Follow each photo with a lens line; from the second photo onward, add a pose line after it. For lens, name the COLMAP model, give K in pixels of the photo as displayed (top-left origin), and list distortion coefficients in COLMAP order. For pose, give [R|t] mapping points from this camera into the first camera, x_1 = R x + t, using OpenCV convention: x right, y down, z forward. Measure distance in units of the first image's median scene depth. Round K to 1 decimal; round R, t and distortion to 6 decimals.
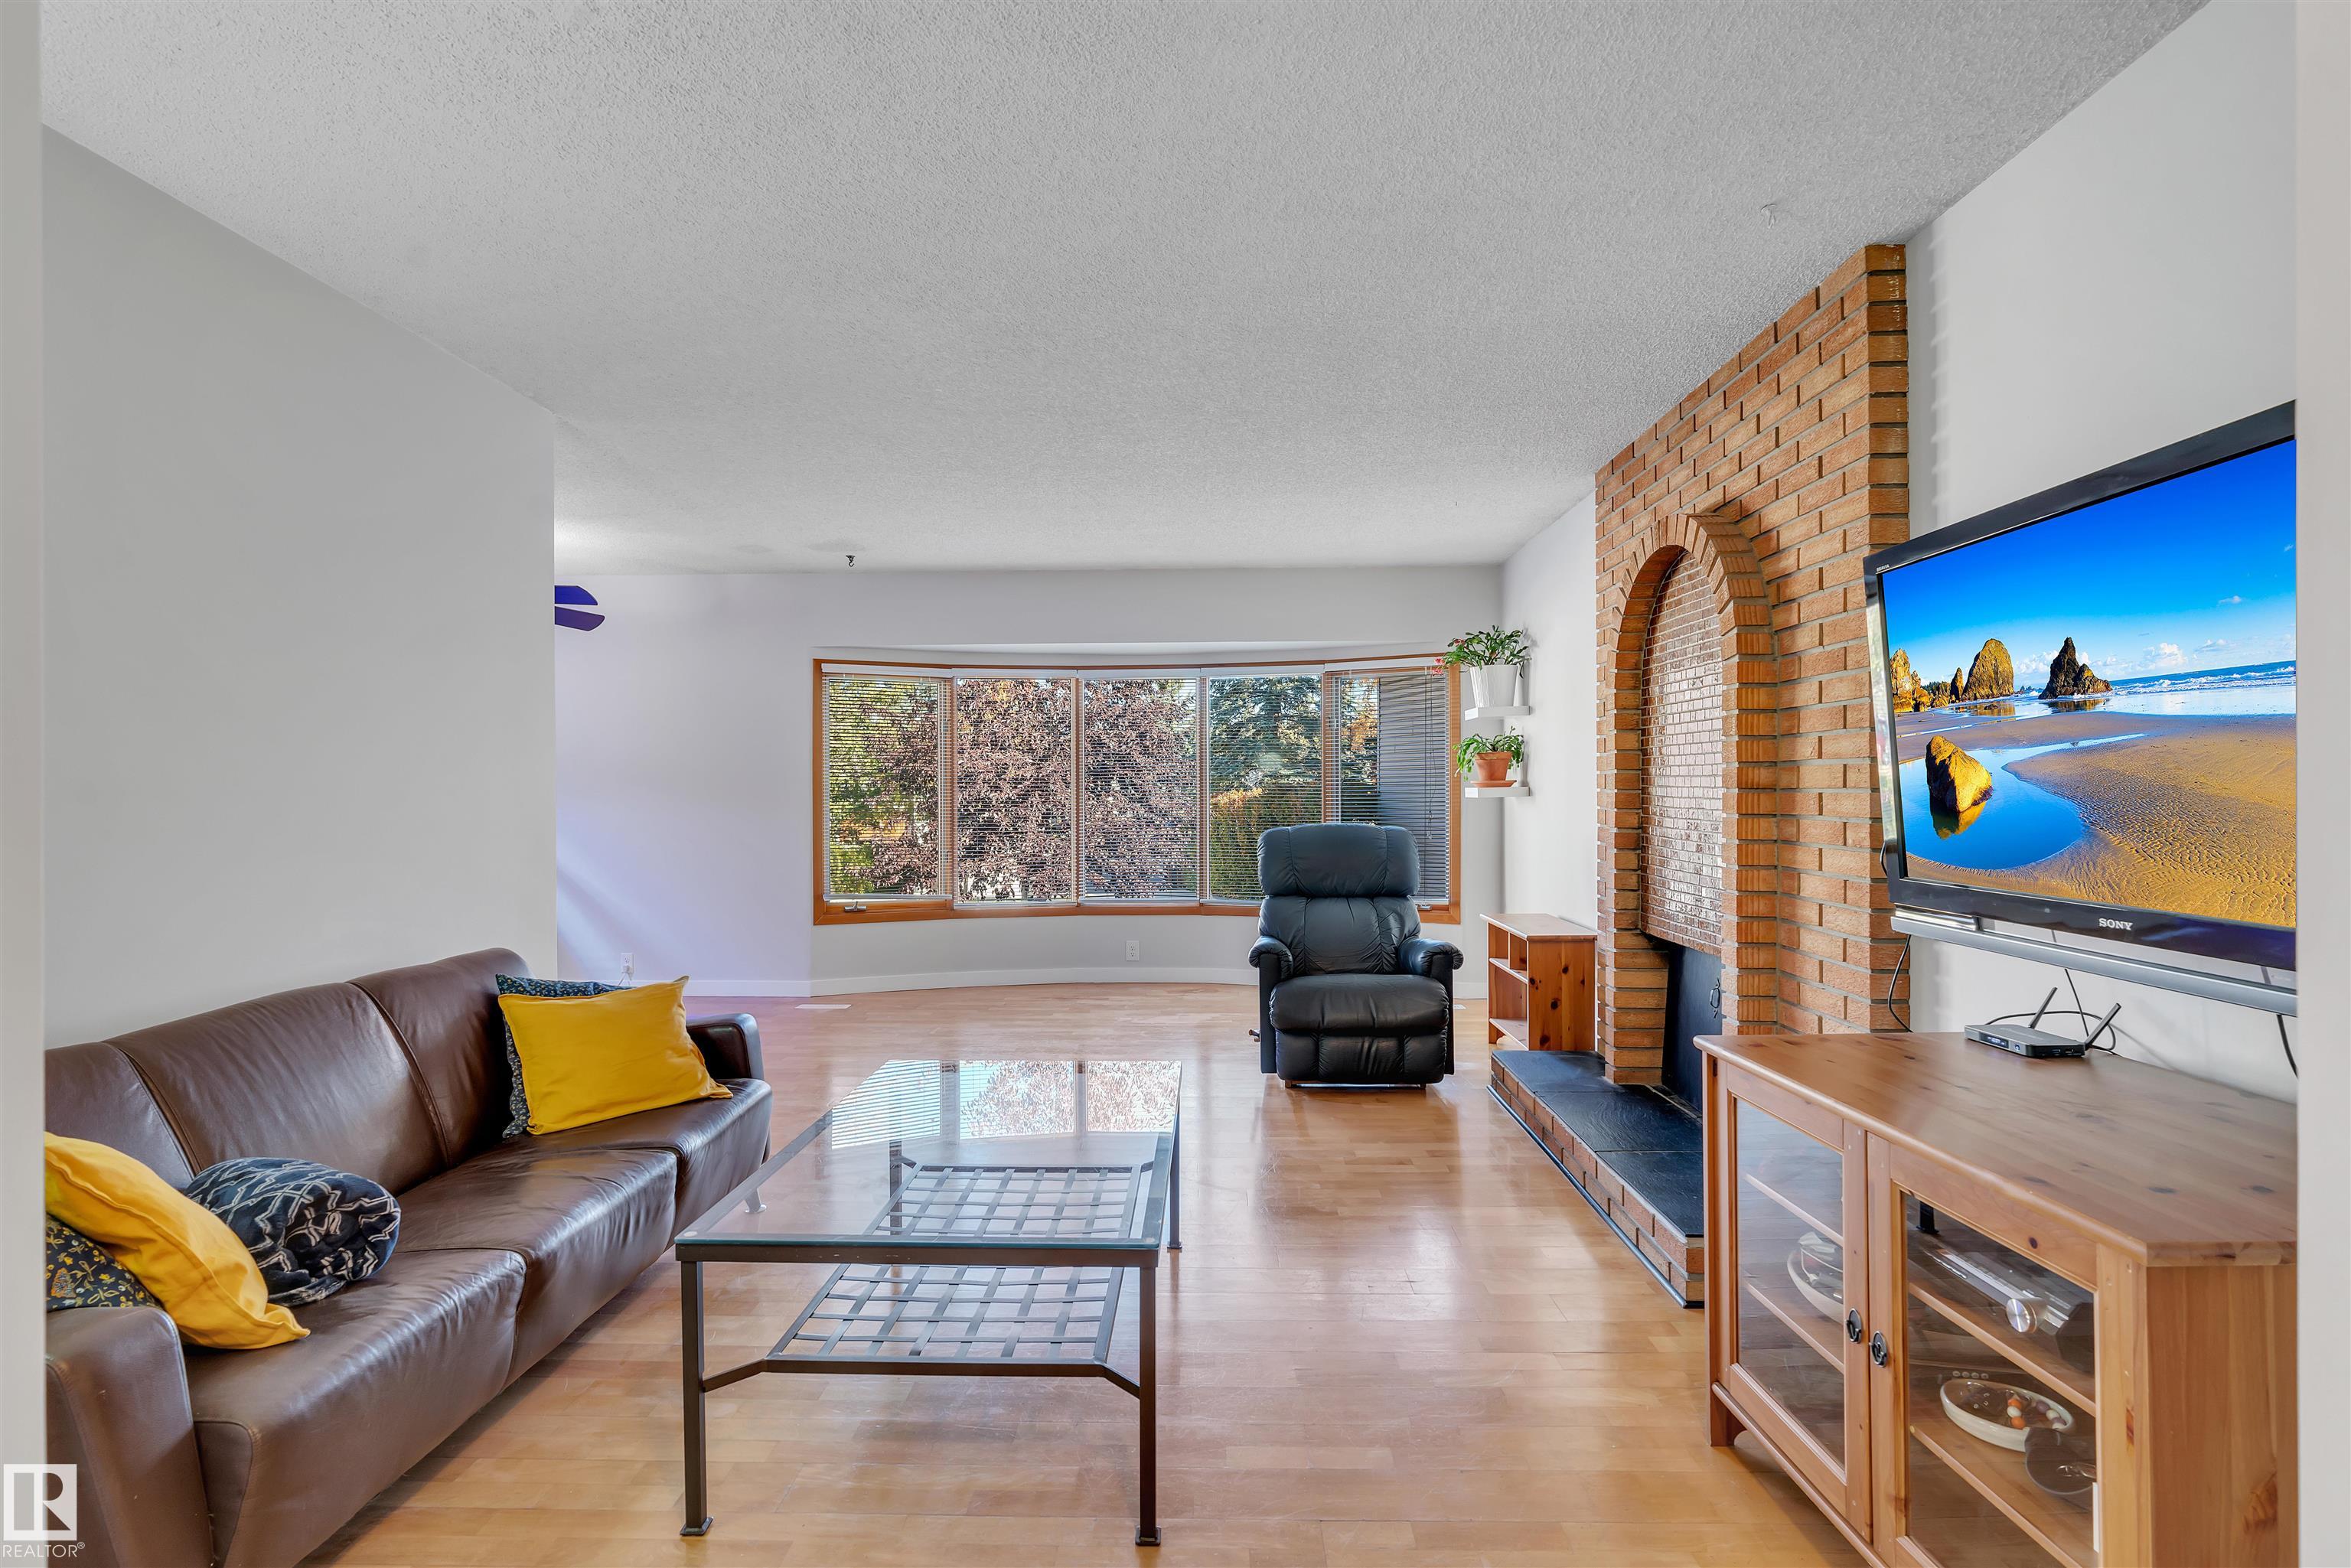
lens RADIAL K [[1075.1, 0, 1175.5], [0, 1075.1, 784.0], [0, 0, 1]] dist [-0.020051, -0.000259]
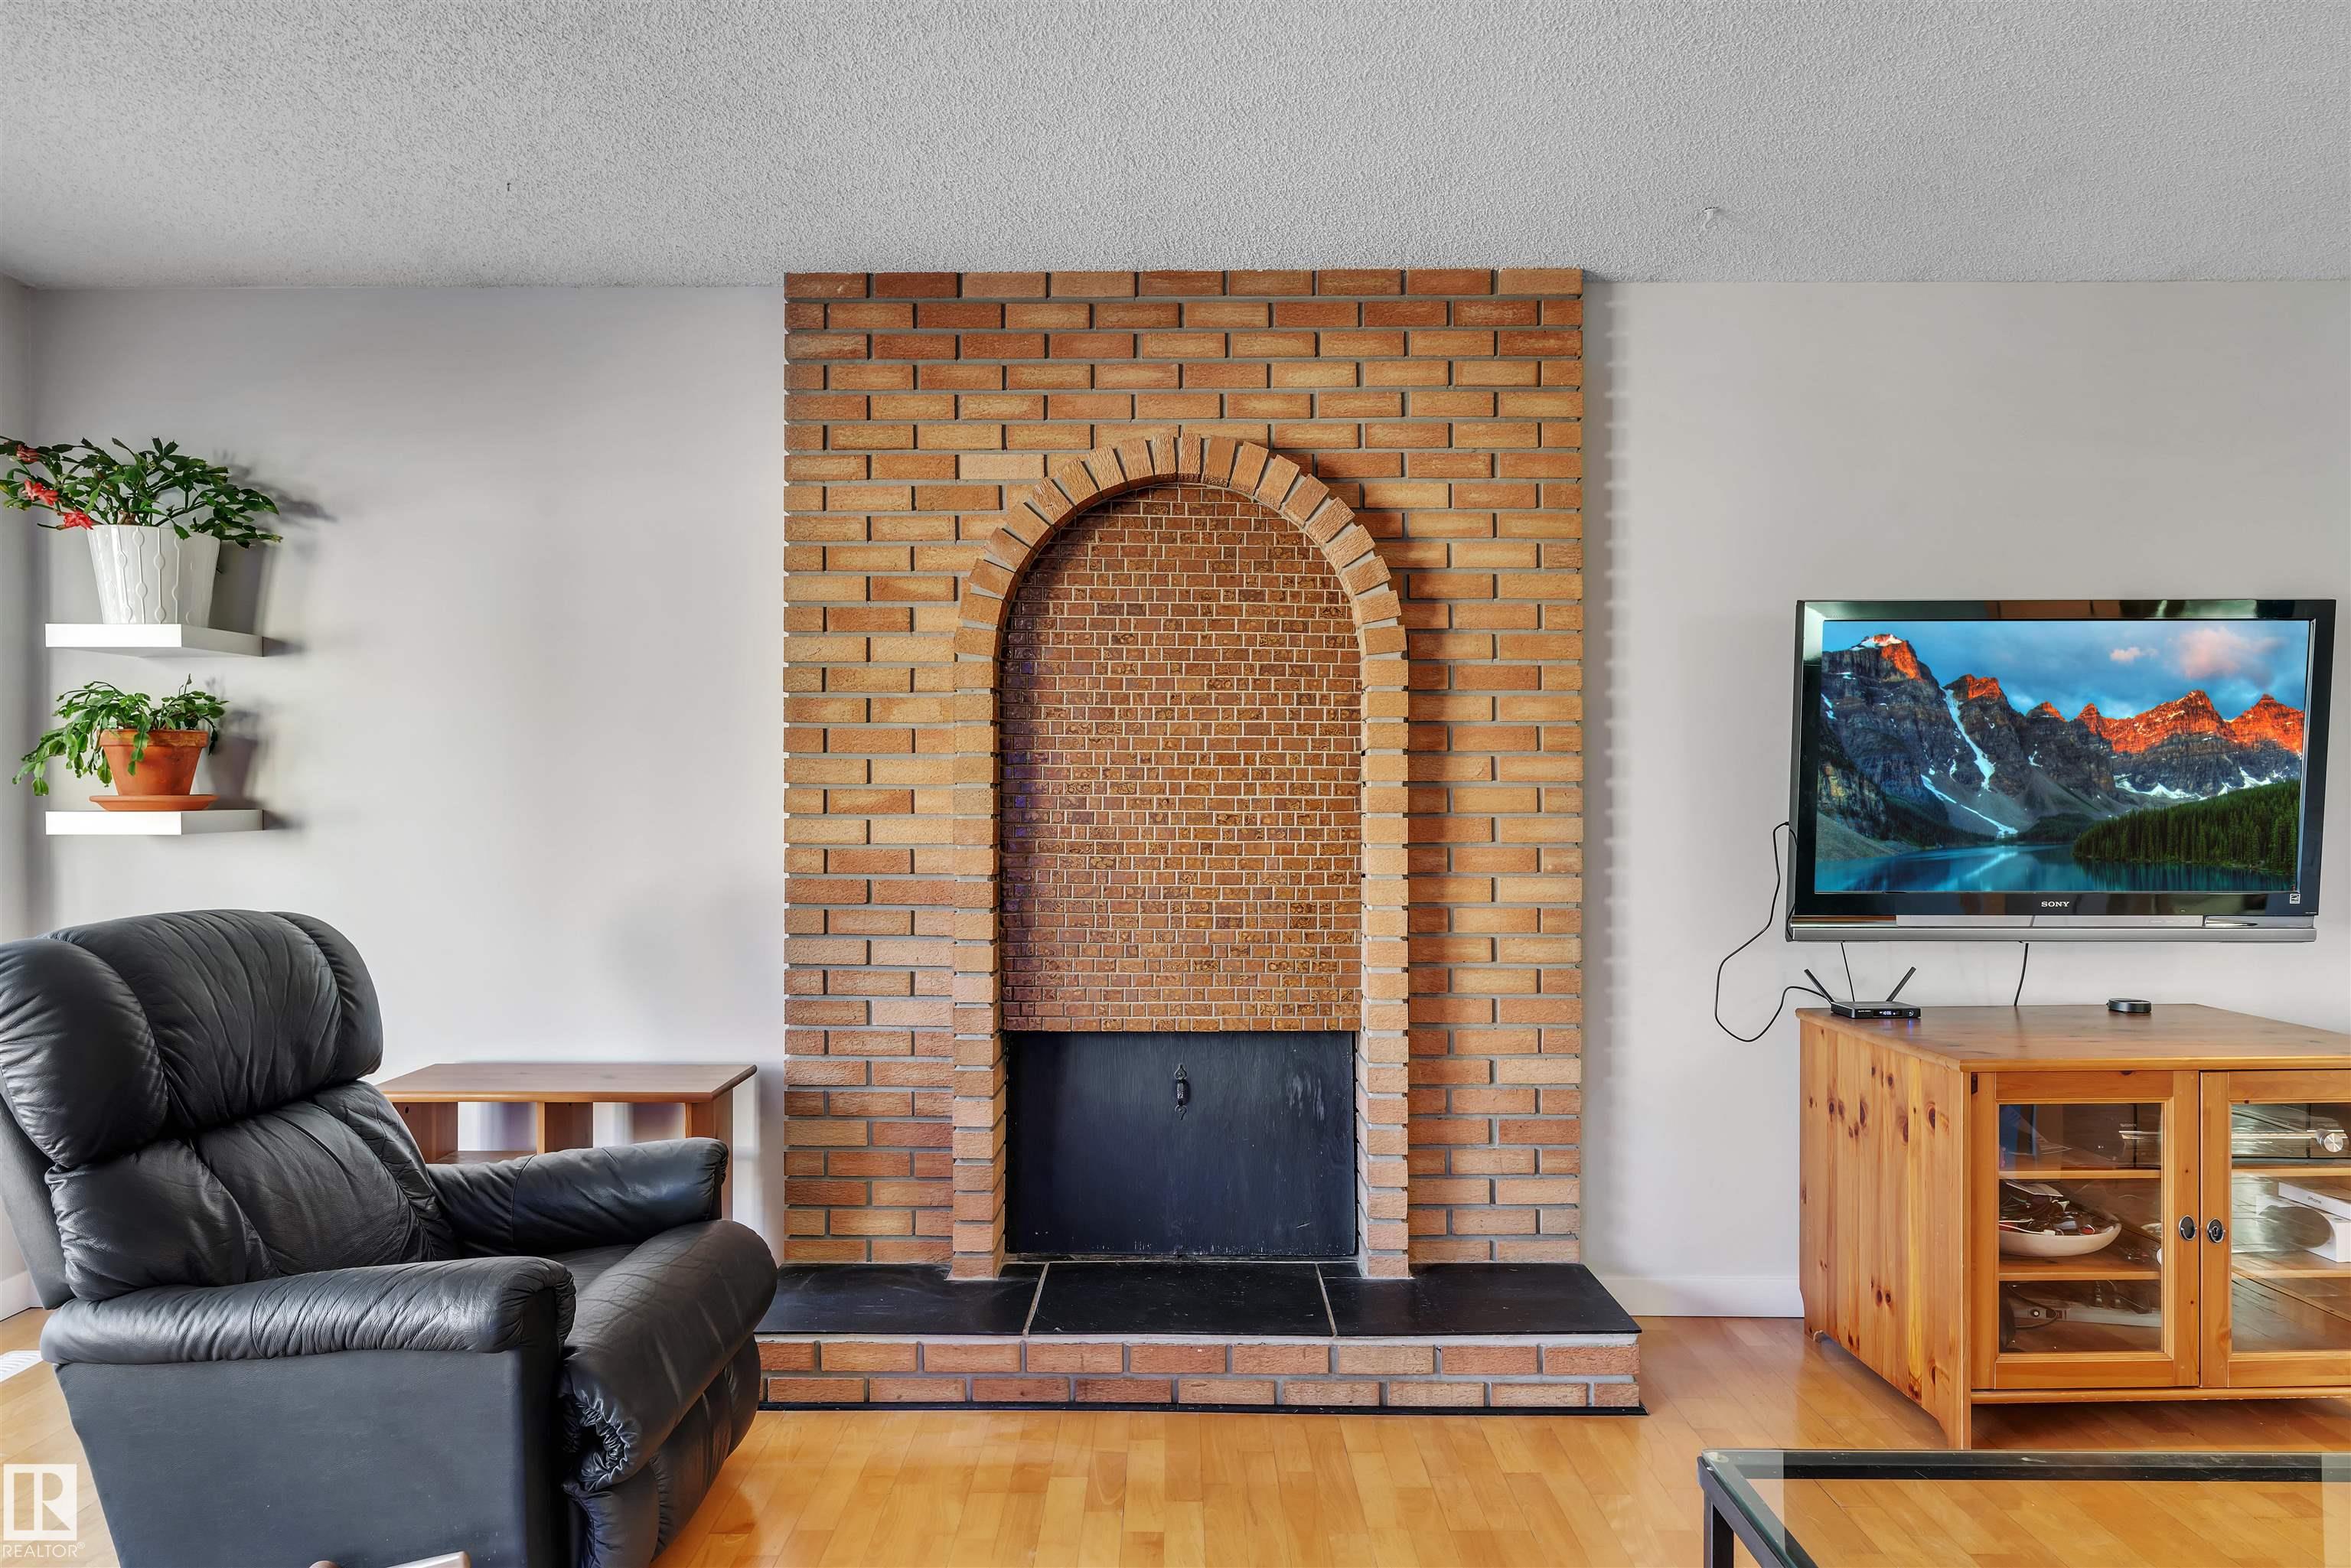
lens RADIAL K [[1350.4, 0, 1175.1], [0, 1350.4, 828.5], [0, 0, 1]] dist [-0.005068, -0.000640]
pose [[-0.011187, -0.004164, 0.999929, -0.553346], [-0.004162, 0.999983, 0.004117, 0.013275], [-0.999929, -0.004116, -0.011204, 1.257552]]
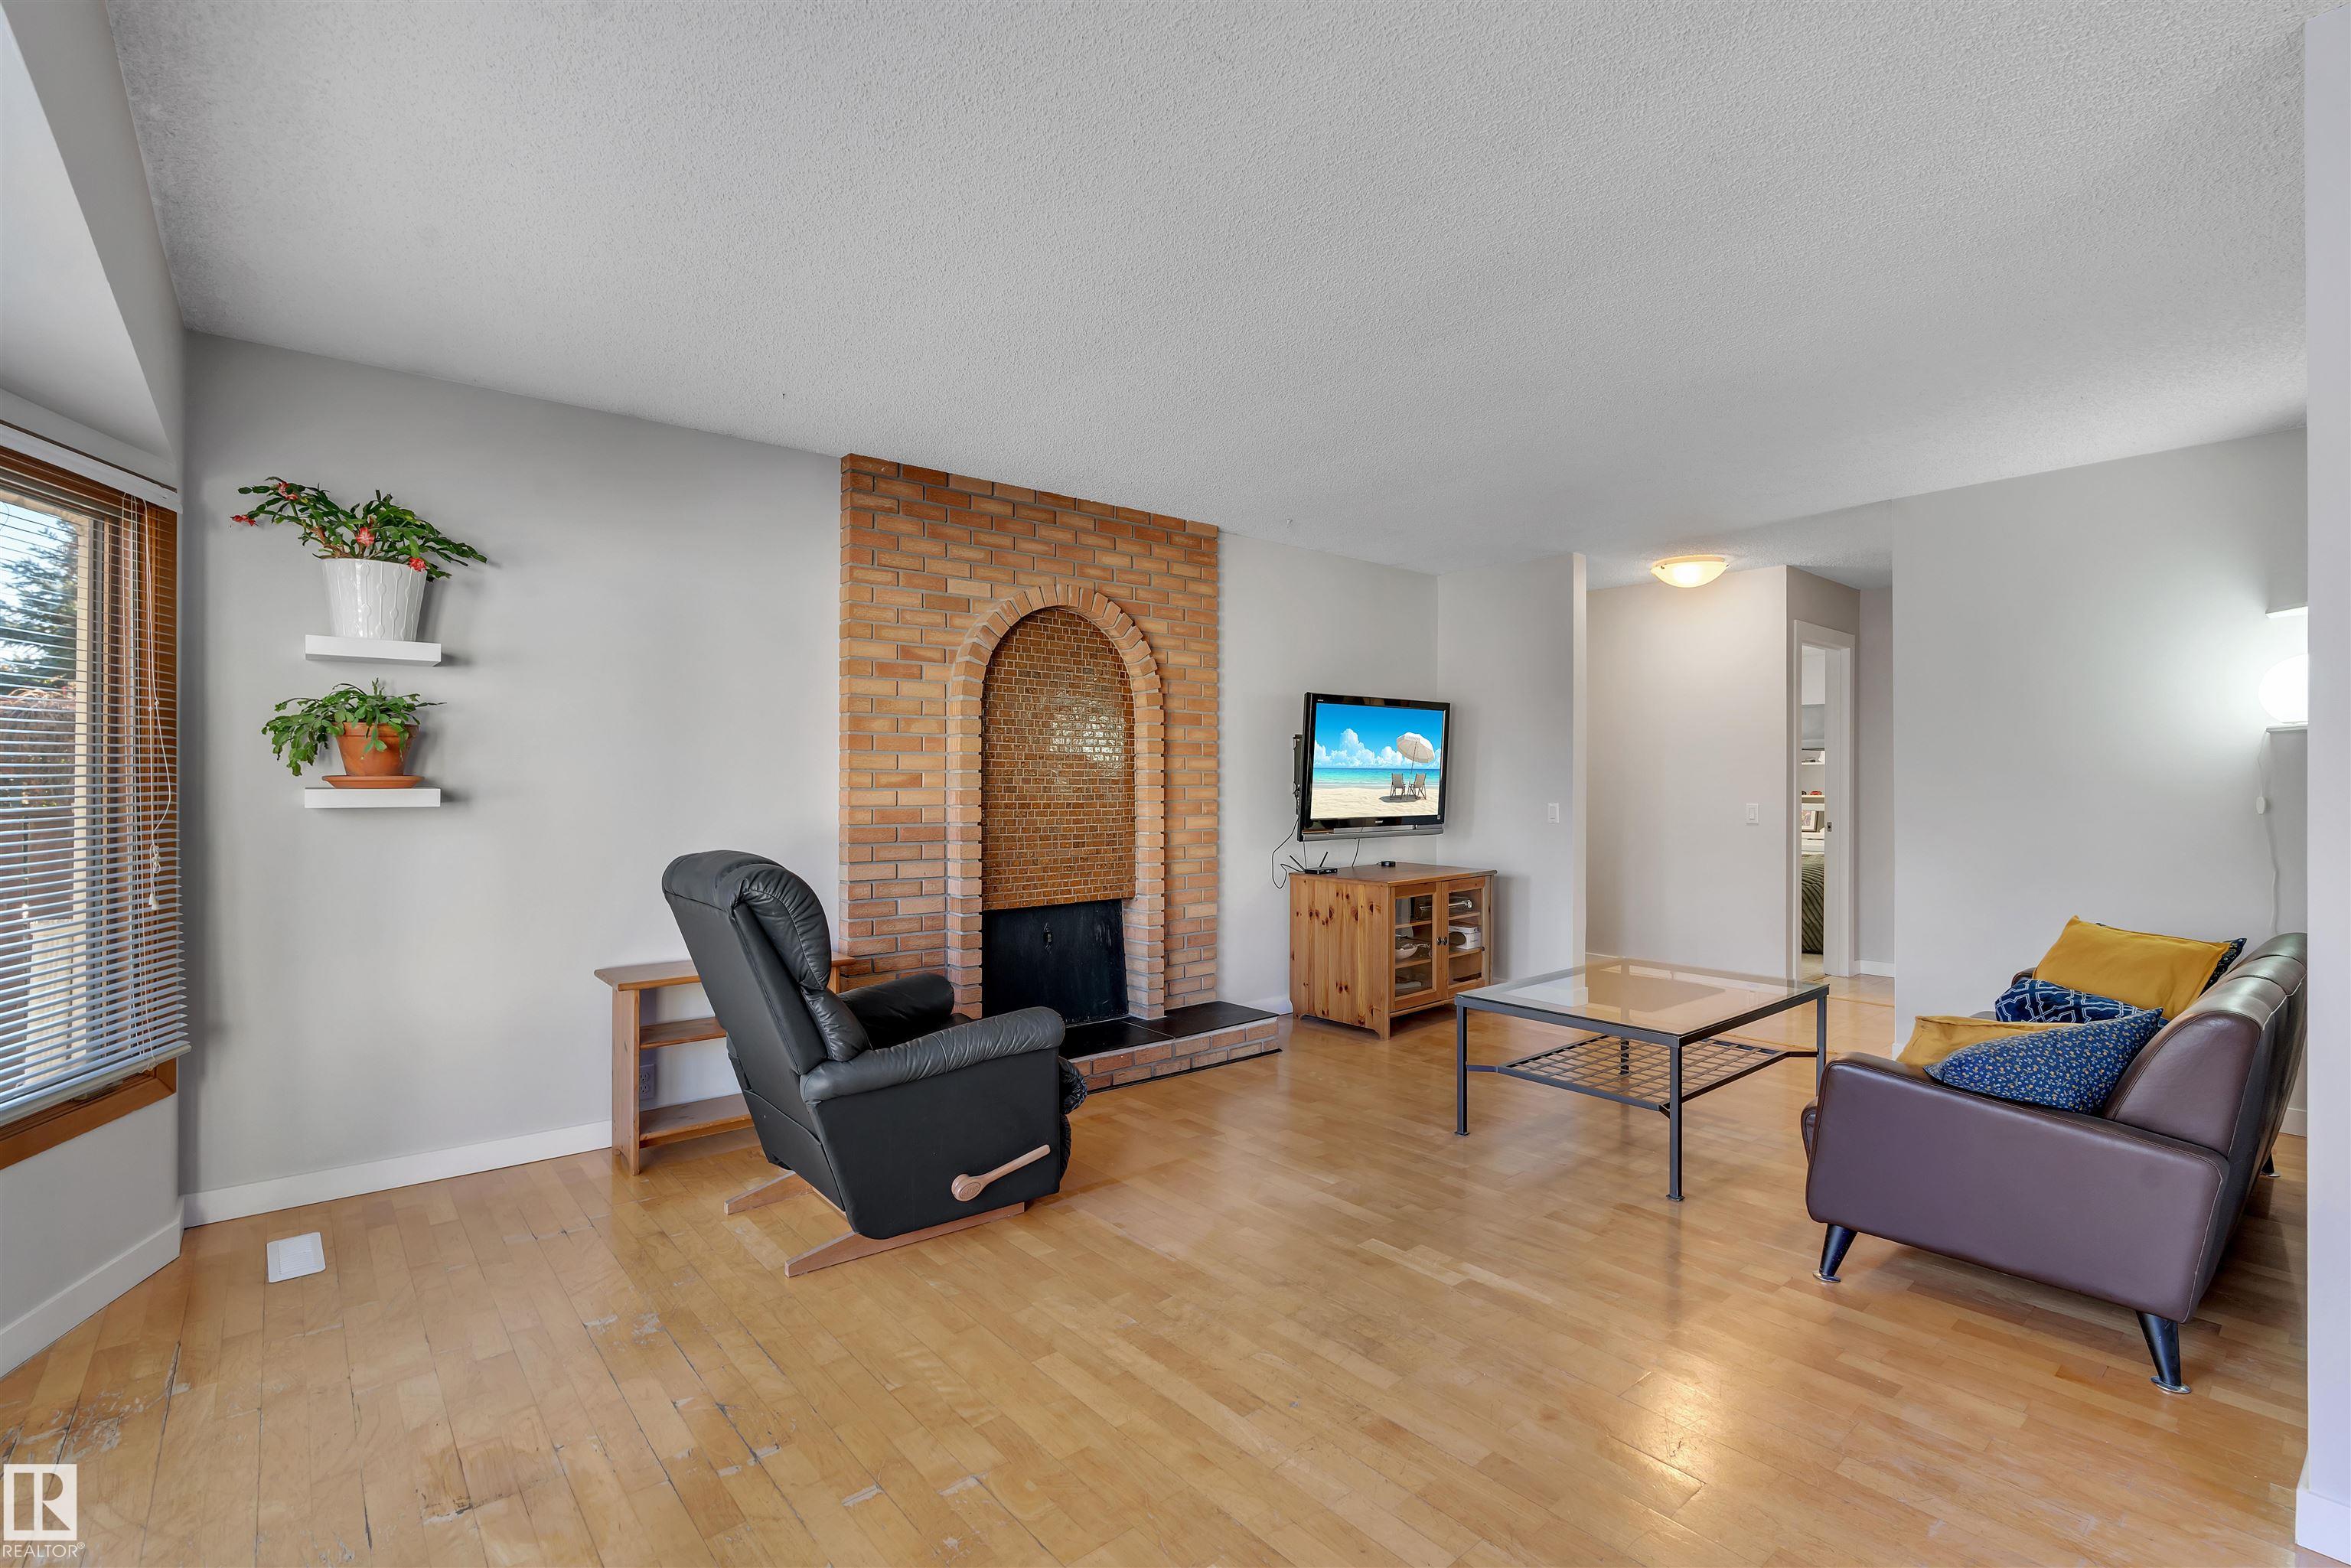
lens RADIAL K [[1075.1, 0, 1175.5], [0, 1075.1, 784.0], [0, 0, 1]] dist [-0.020051, -0.000259]
pose [[-0.657530, 0.002892, 0.753423, -0.803268], [0.001527, 0.999996, -0.002506, 0.005789], [-0.753427, -0.000498, -0.657531, 2.215721]]
